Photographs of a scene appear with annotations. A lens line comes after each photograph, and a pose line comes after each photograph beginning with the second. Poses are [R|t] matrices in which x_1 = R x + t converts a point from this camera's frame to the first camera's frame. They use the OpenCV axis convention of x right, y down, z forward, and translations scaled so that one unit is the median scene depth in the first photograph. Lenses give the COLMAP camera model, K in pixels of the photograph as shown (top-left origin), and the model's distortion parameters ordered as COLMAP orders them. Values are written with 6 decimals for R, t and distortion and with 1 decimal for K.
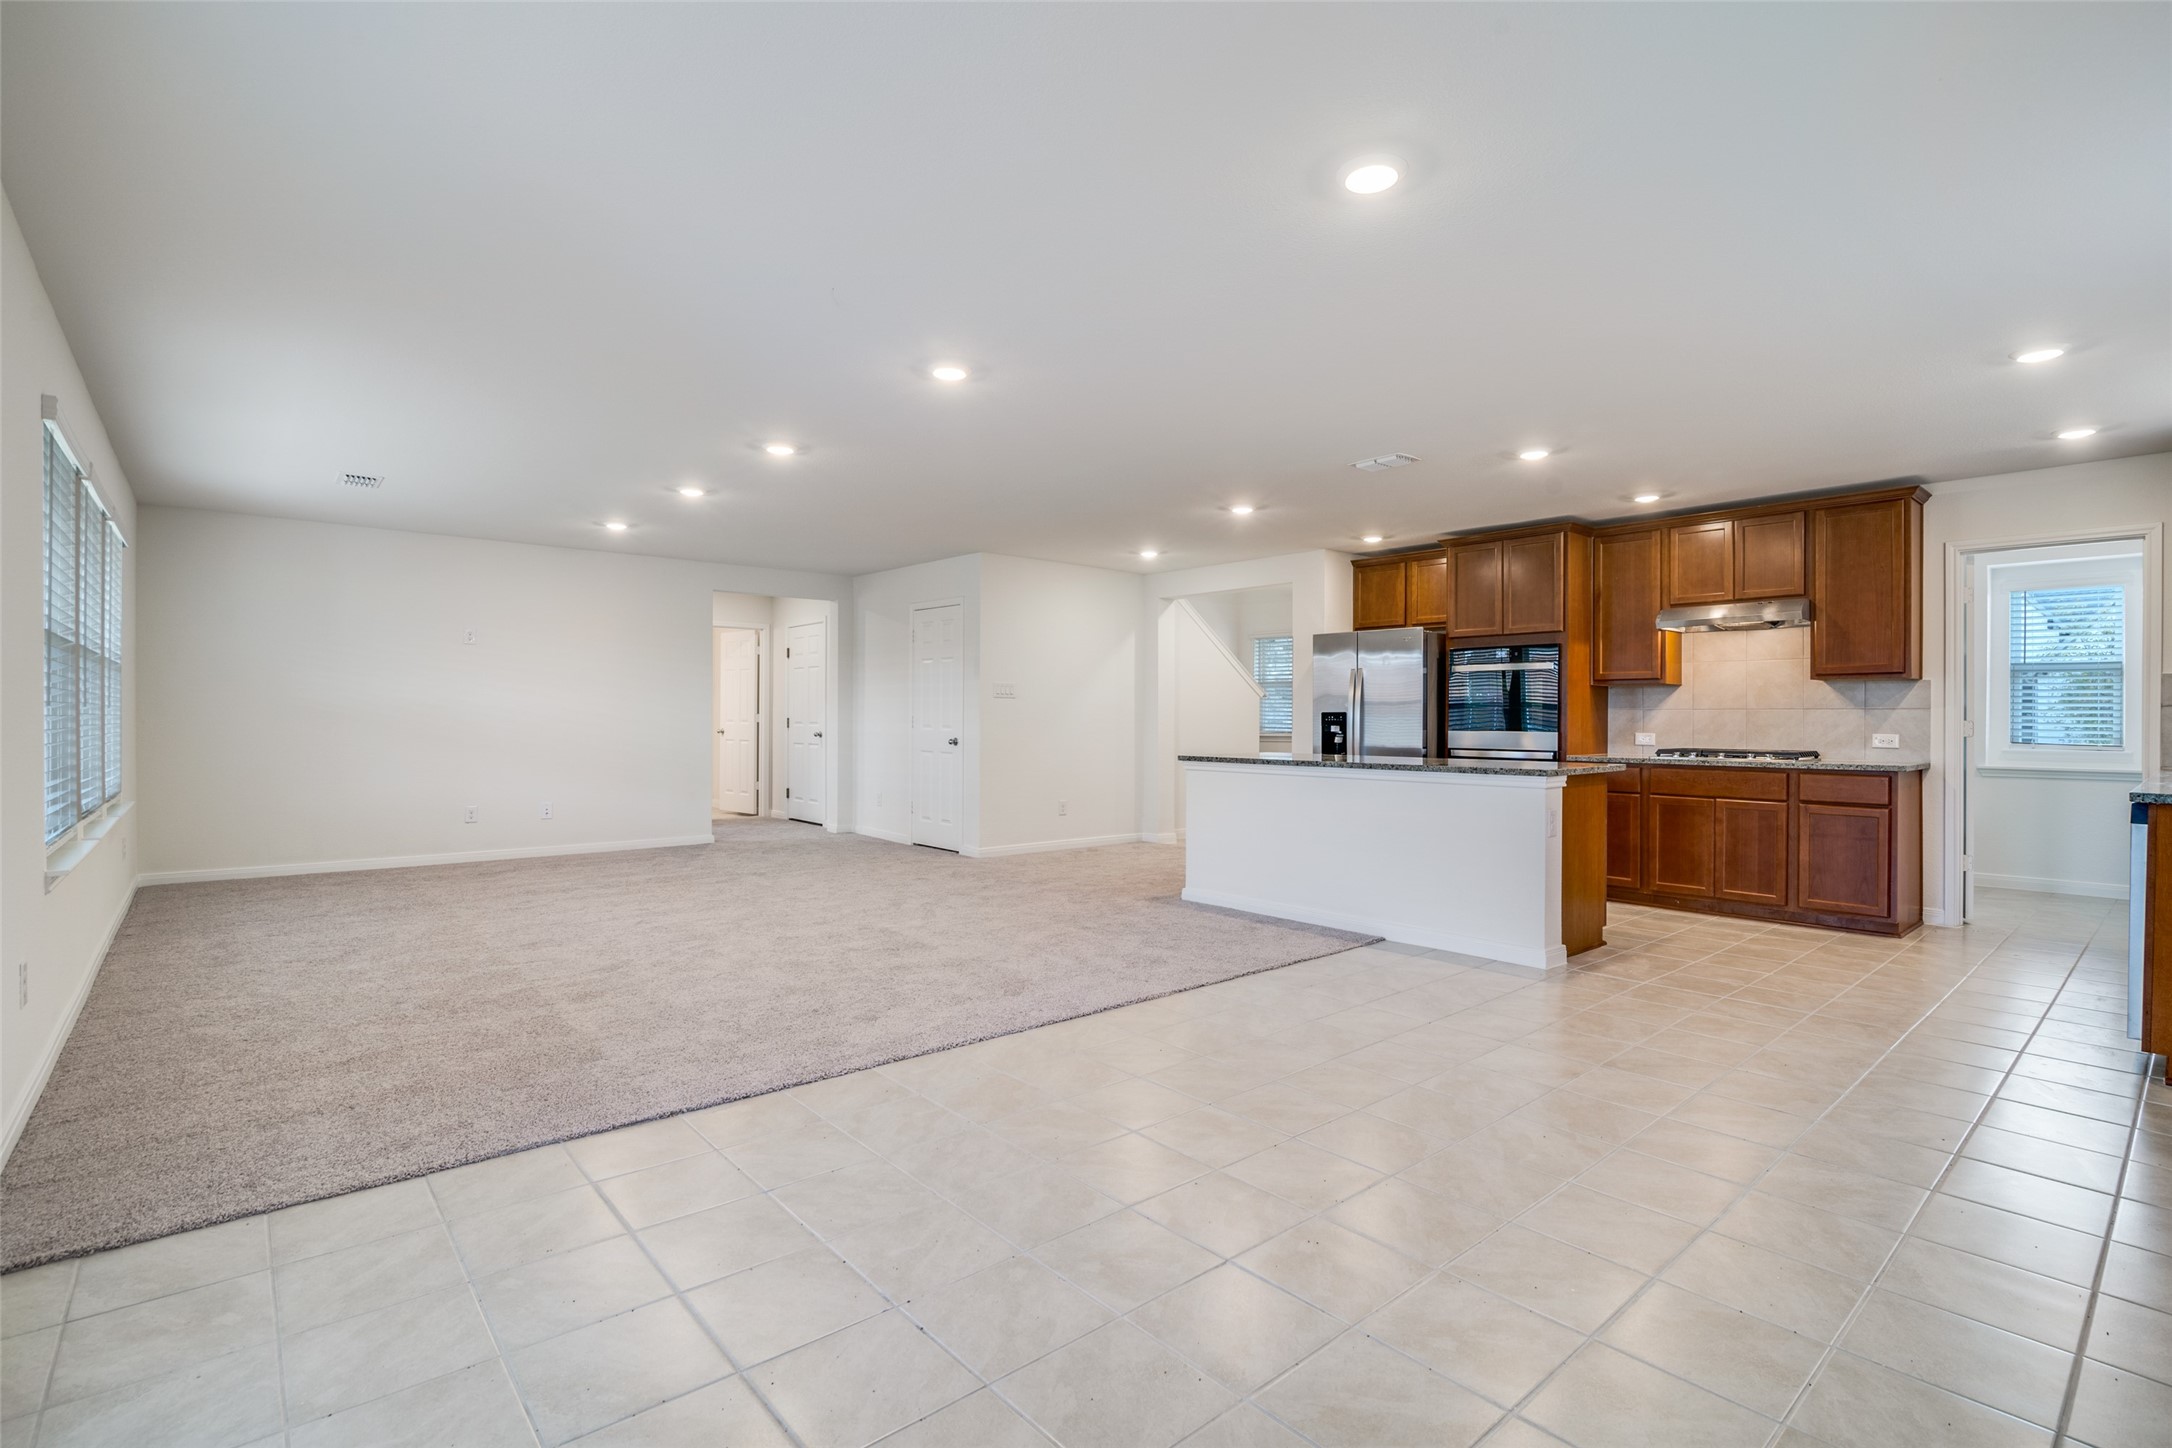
lens RADIAL K [[995.3, 0, 1086.0], [0, 995.3, 724.0], [0, 0, 1]] dist [-0.019272, 0.000226]
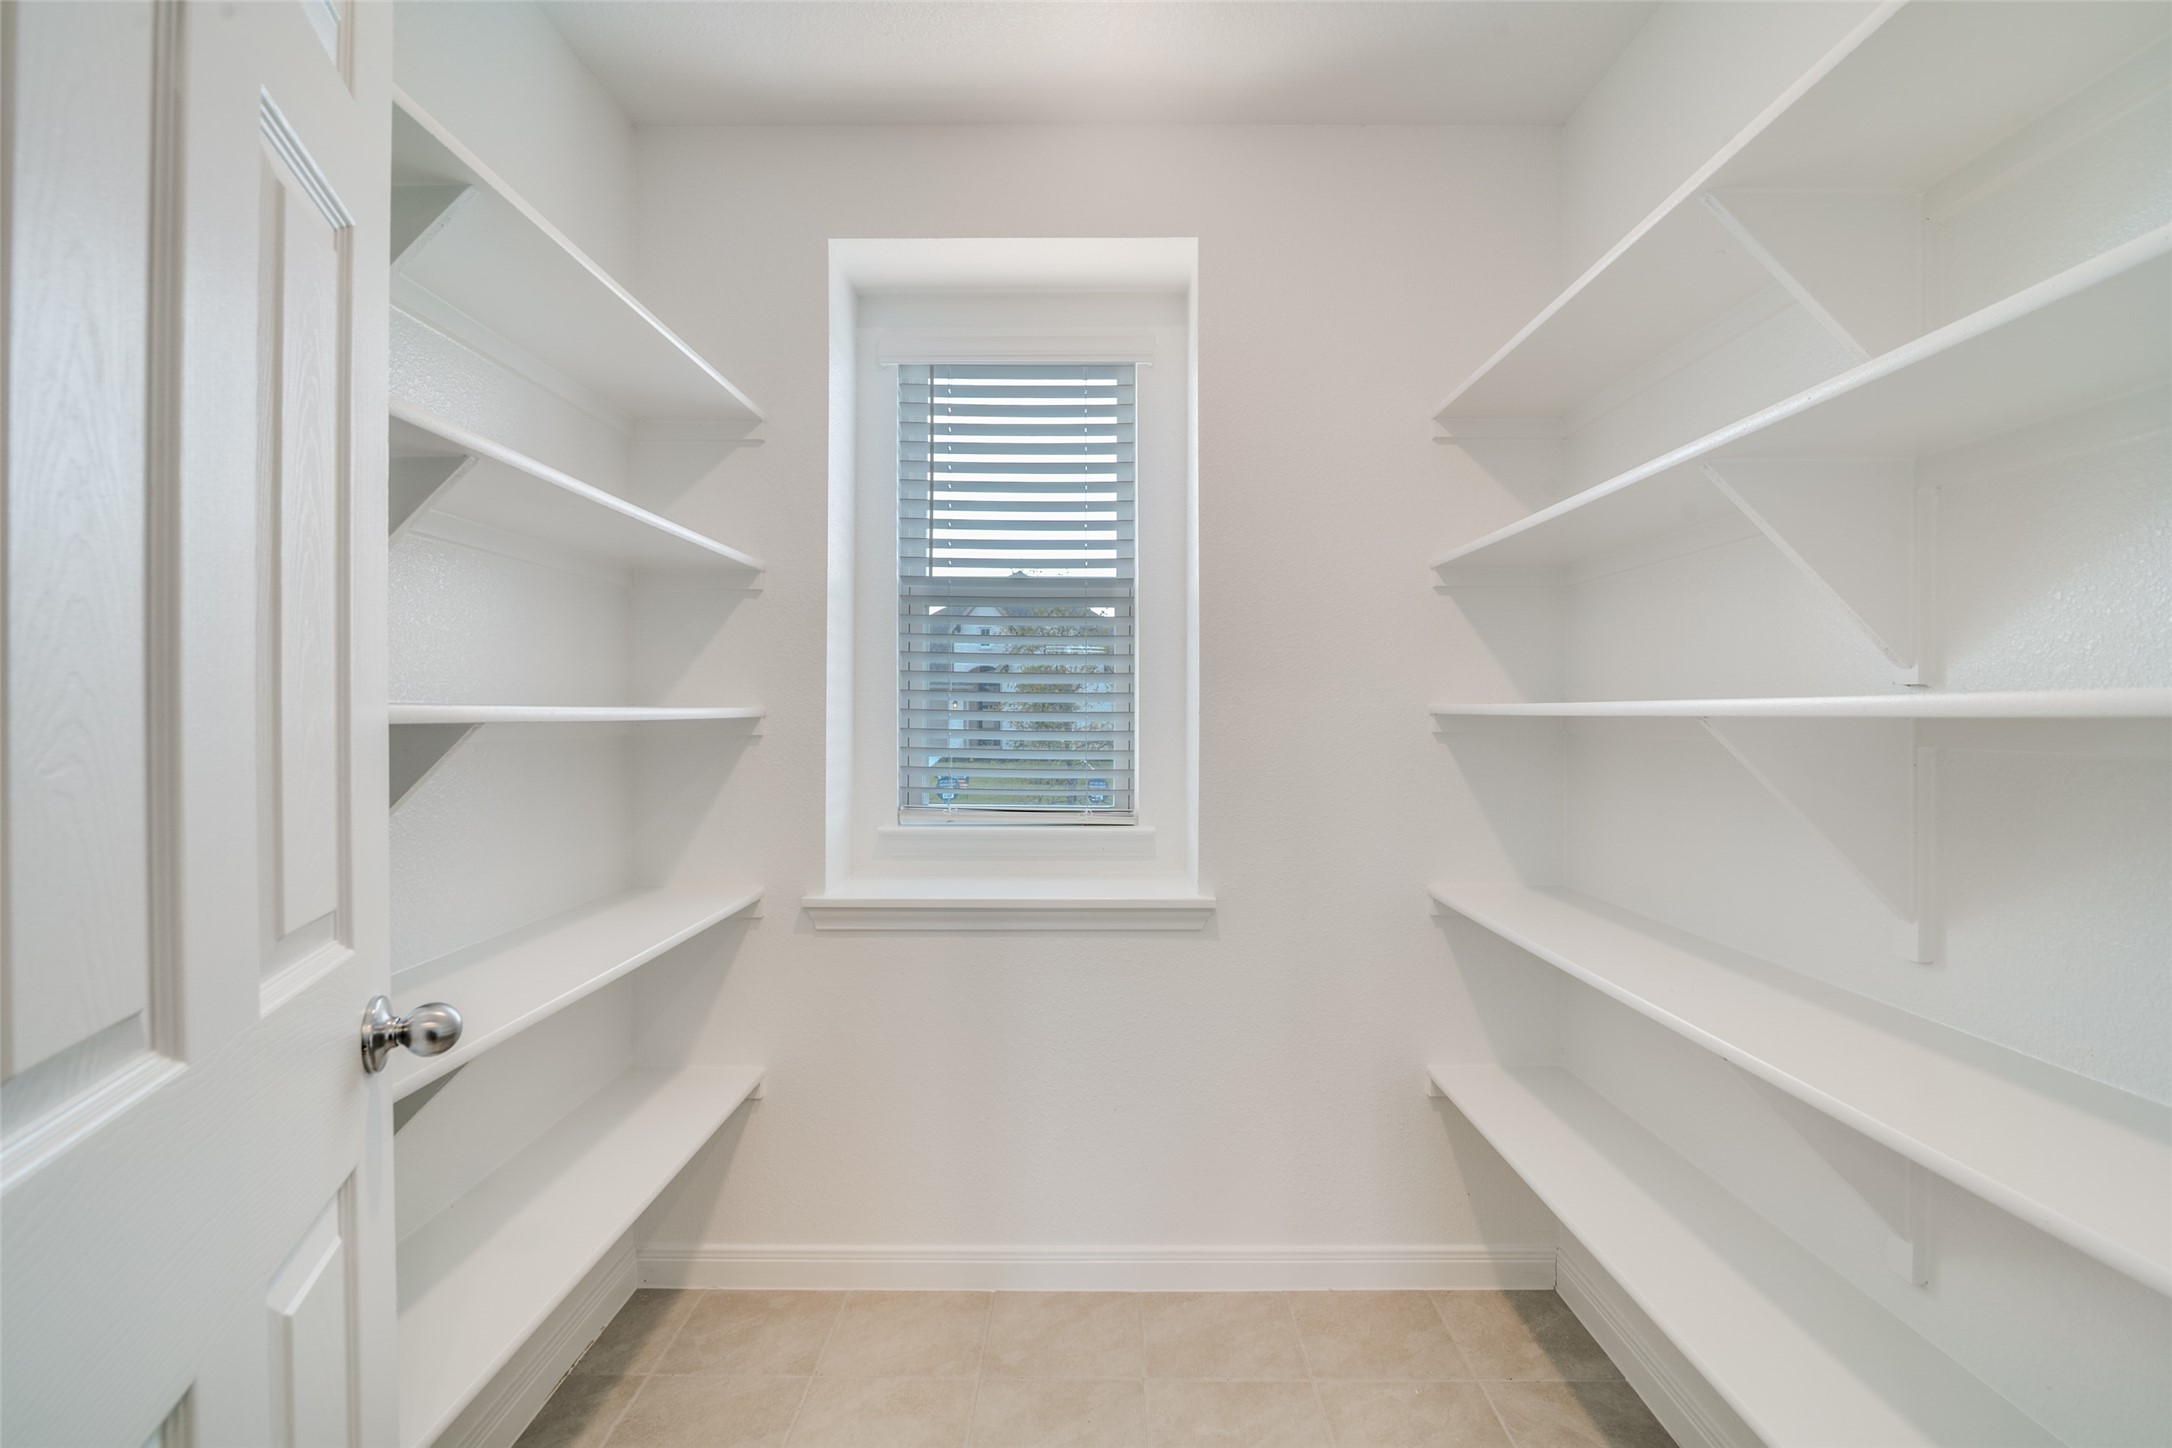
lens RADIAL K [[995.3, 0, 1086.0], [0, 995.3, 724.0], [0, 0, 1]] dist [-0.019272, 0.000226]
pose [[0.655819, -0.005482, 0.754898, 0.872686], [0.000845, 0.999978, 0.006528, -0.014061], [-0.754917, -0.003643, 0.655810, 0.869819]]
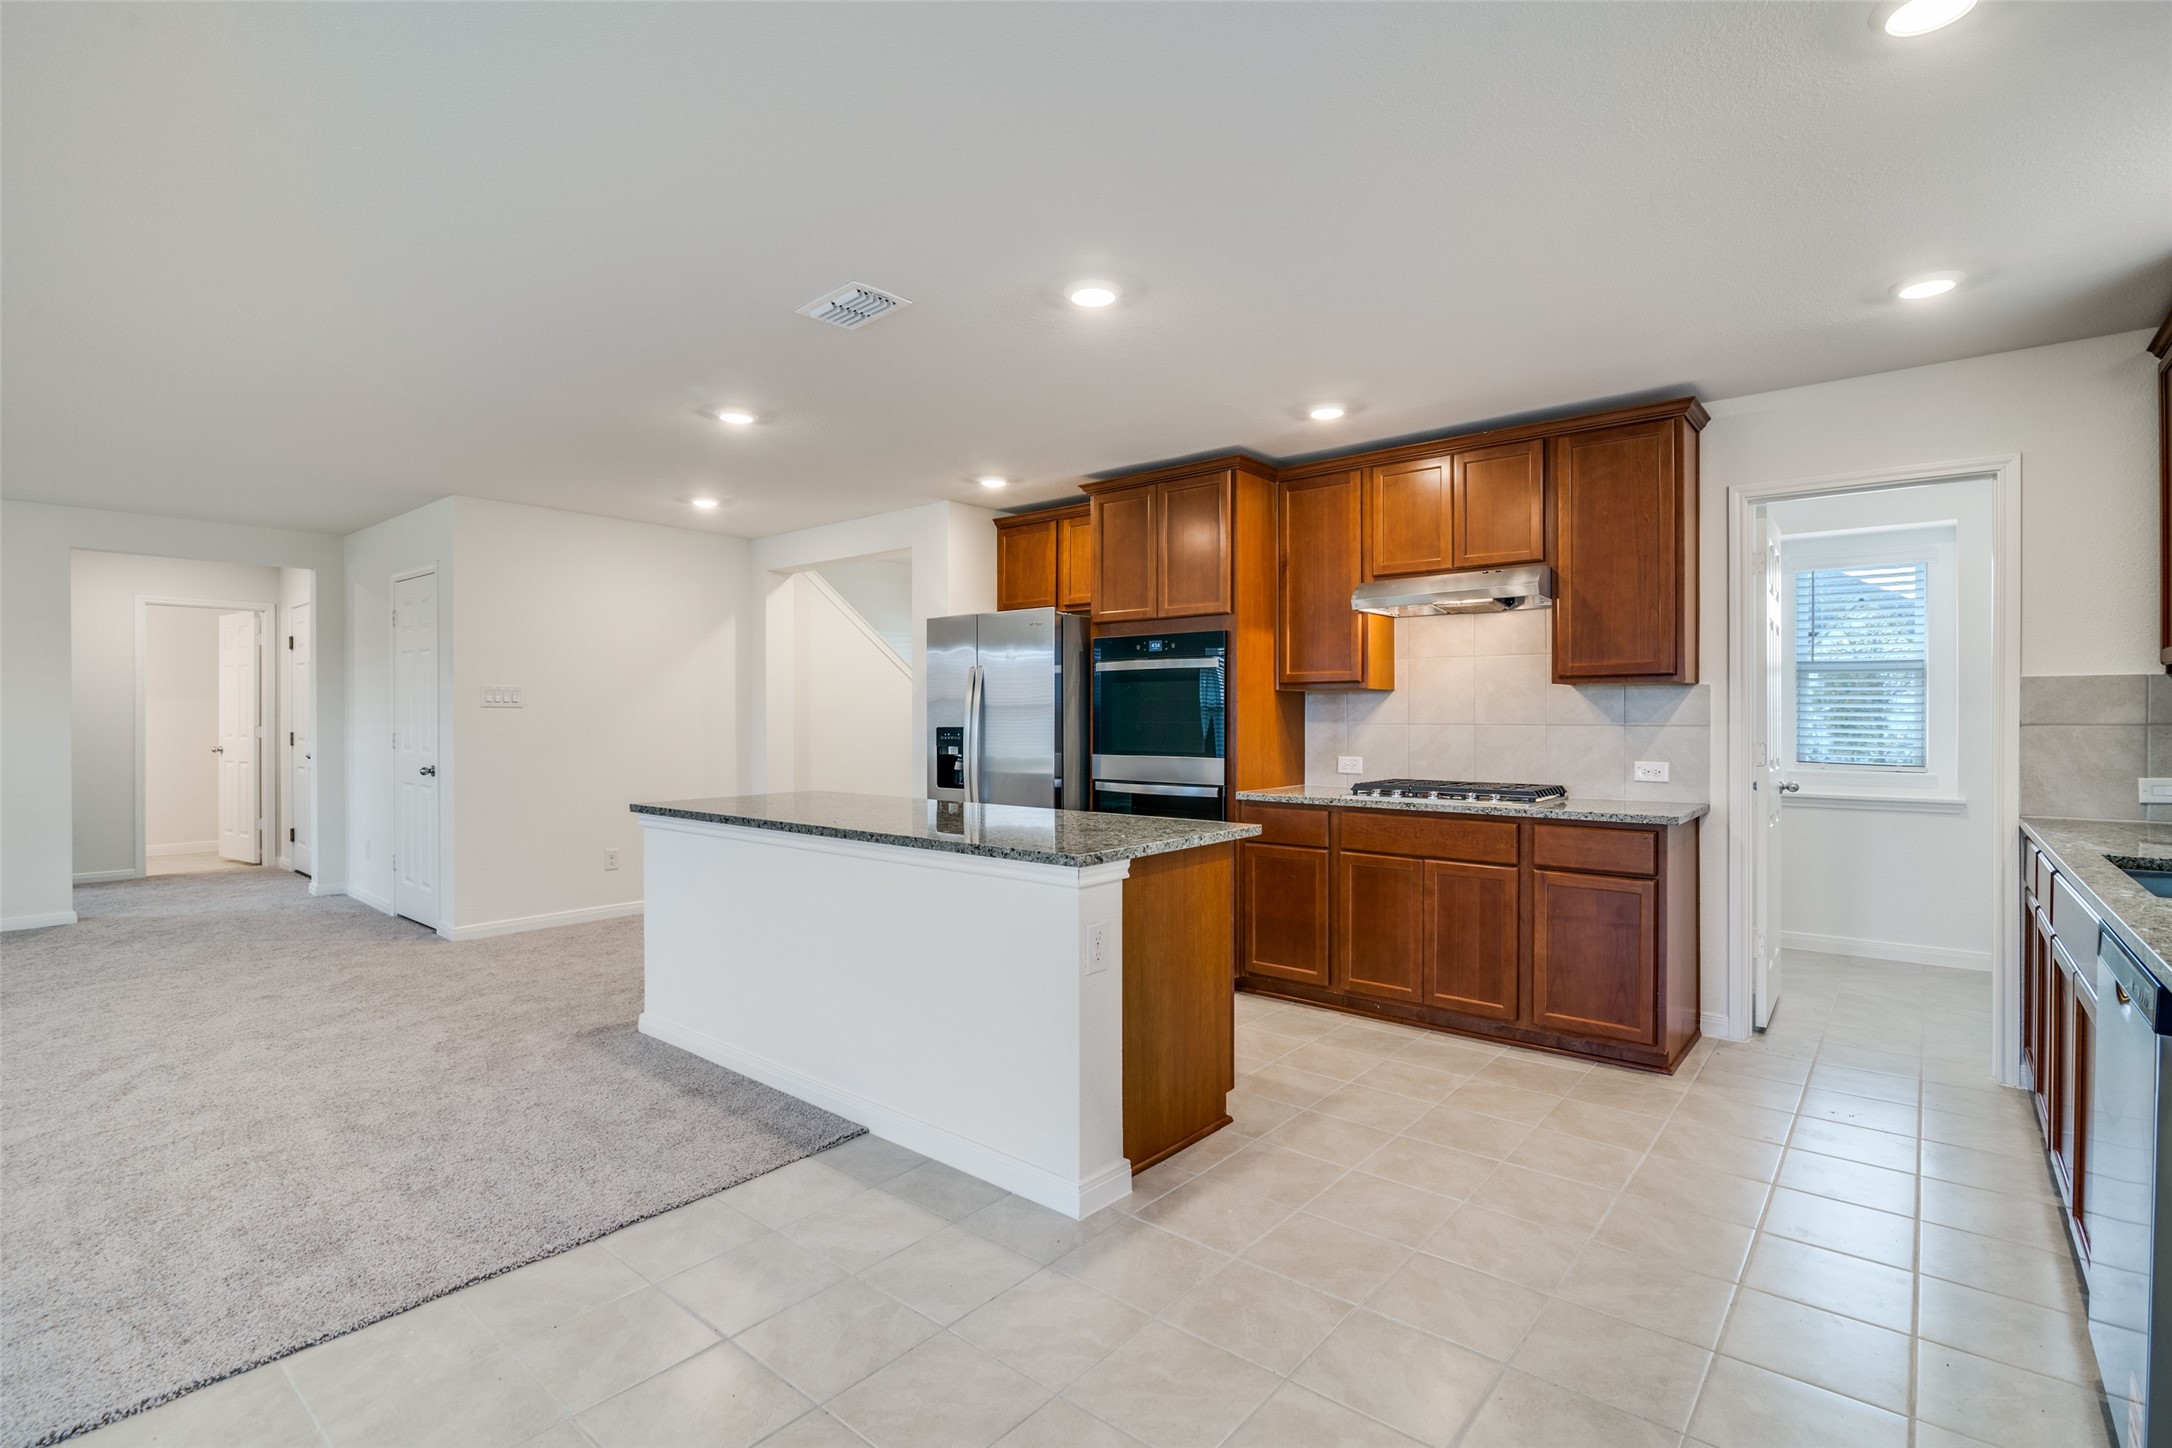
lens RADIAL K [[995.3, 0, 1086.0], [0, 995.3, 724.0], [0, 0, 1]] dist [-0.019272, 0.000226]
pose [[0.987907, -0.006233, 0.154920, 0.297103], [0.005628, 0.999975, 0.004338, -0.021277], [-0.154943, -0.003413, 0.987917, 0.355143]]
